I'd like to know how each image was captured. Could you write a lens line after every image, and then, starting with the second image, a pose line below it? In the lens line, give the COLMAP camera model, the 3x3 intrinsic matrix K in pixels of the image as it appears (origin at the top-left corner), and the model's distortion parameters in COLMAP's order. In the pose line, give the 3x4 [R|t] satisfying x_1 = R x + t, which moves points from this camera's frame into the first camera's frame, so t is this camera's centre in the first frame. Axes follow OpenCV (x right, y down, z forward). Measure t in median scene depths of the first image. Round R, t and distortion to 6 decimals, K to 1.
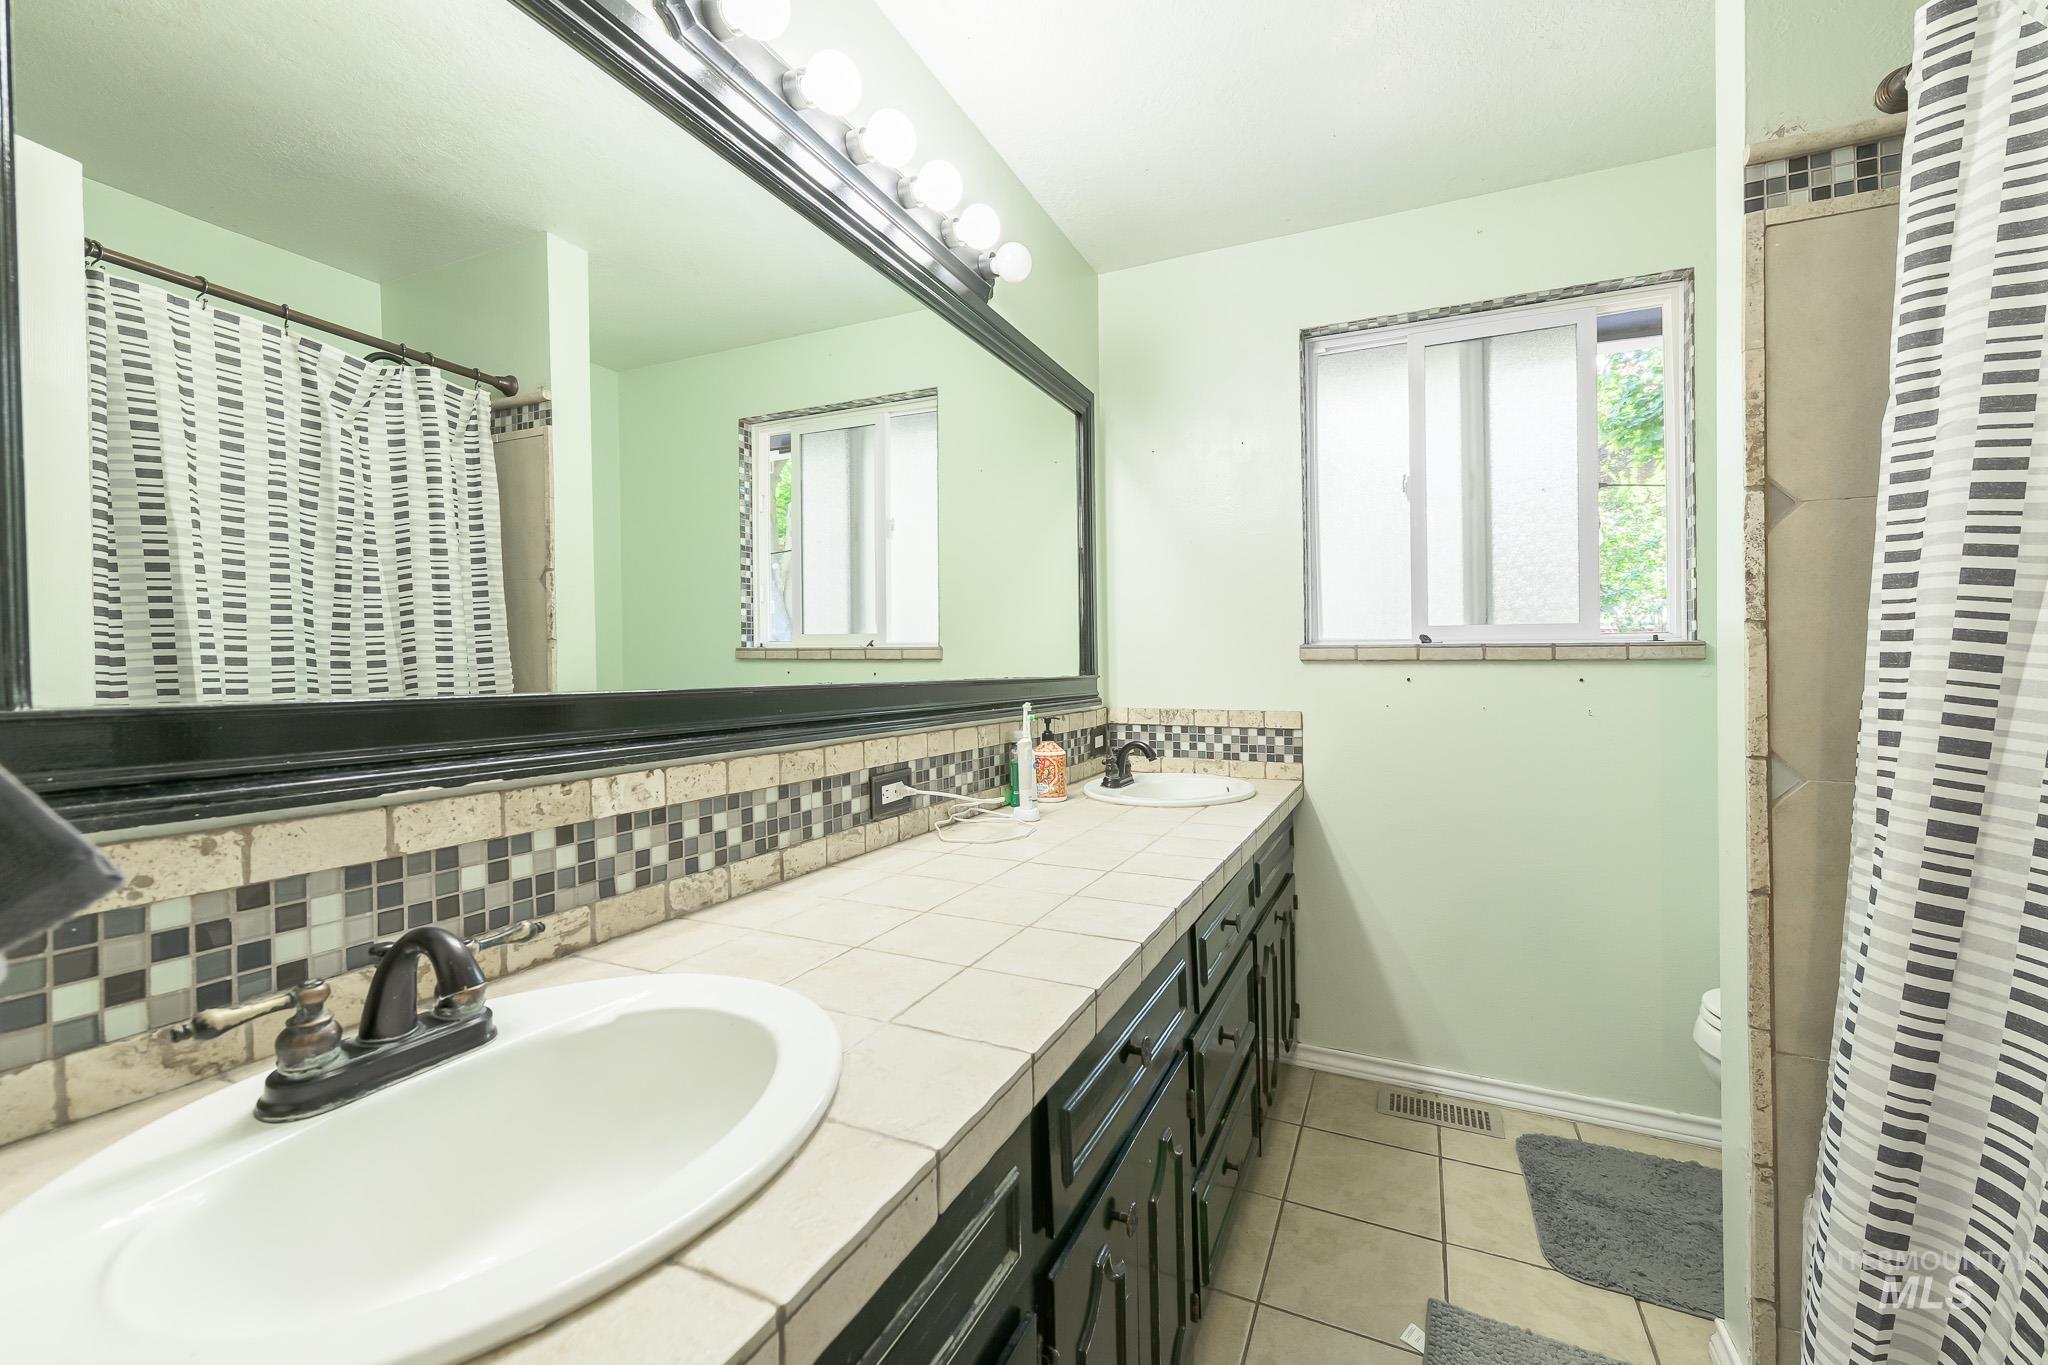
lens RADIAL K [[832.4, 0, 1048.9], [0, 832.4, 675.8], [0, 0, 1]] dist [0.000195, 0.000164]
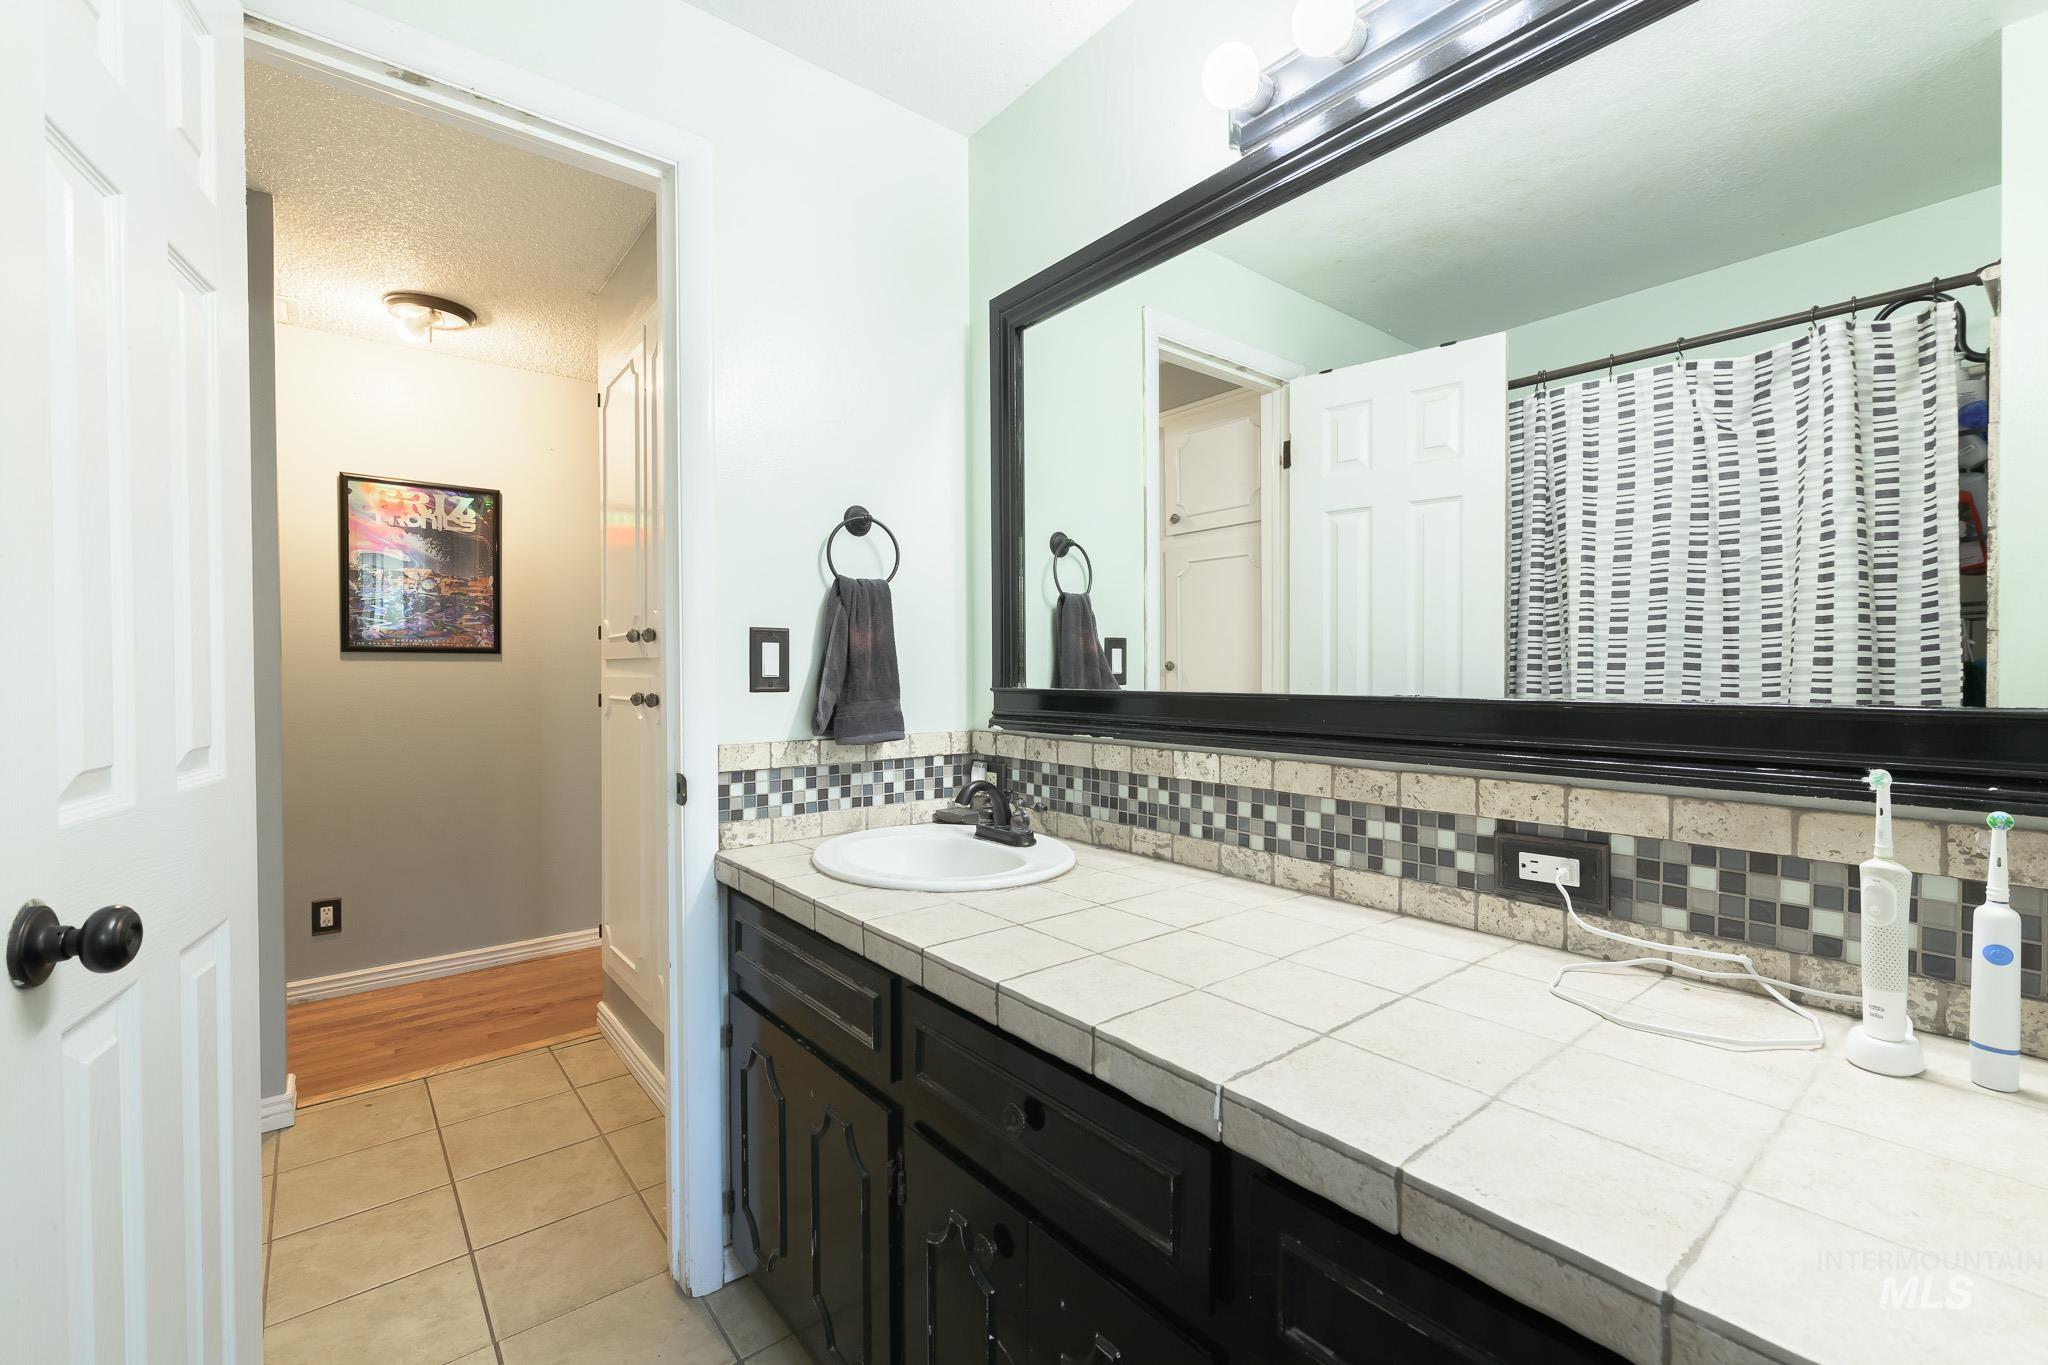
lens RADIAL K [[857.5, 0, 1024.0], [0, 857.5, 682.5], [0, 0, 1]] dist [0.001176, 0.000073]
pose [[-0.462918, 0.017127, -0.886236, 0.744182], [-0.004218, 0.999759, 0.021524, -0.023807], [0.886391, 0.013702, -0.462734, 1.174522]]
